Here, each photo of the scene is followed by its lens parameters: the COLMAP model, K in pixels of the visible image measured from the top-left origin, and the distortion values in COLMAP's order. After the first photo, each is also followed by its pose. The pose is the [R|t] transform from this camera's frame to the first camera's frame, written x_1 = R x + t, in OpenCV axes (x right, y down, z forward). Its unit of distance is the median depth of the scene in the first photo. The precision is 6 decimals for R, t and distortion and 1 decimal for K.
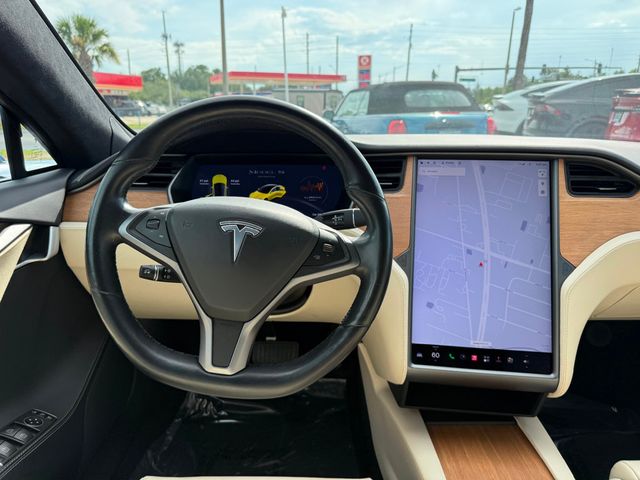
lens RADIAL K [[465.8, 0, 320.0], [0, 465.8, 240.0], [0, 0, 1]] dist [-0.001563, -0.006874]
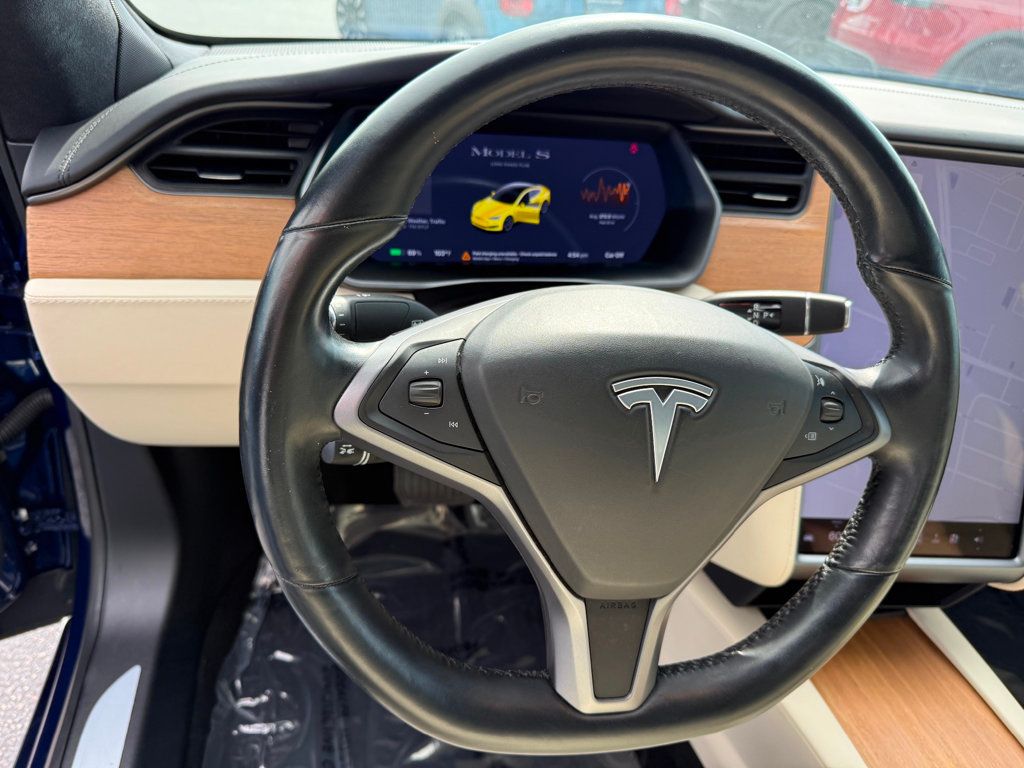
lens RADIAL K [[745.3, 0, 512.0], [0, 745.3, 384.0], [0, 0, 1]] dist [-0.001563, -0.006874]
pose [[0.967198, -0.029225, 0.252337, -0.327003], [-0.043753, 0.959348, 0.278814, -0.147657], [-0.250227, -0.280709, 0.926601, 0.330543]]
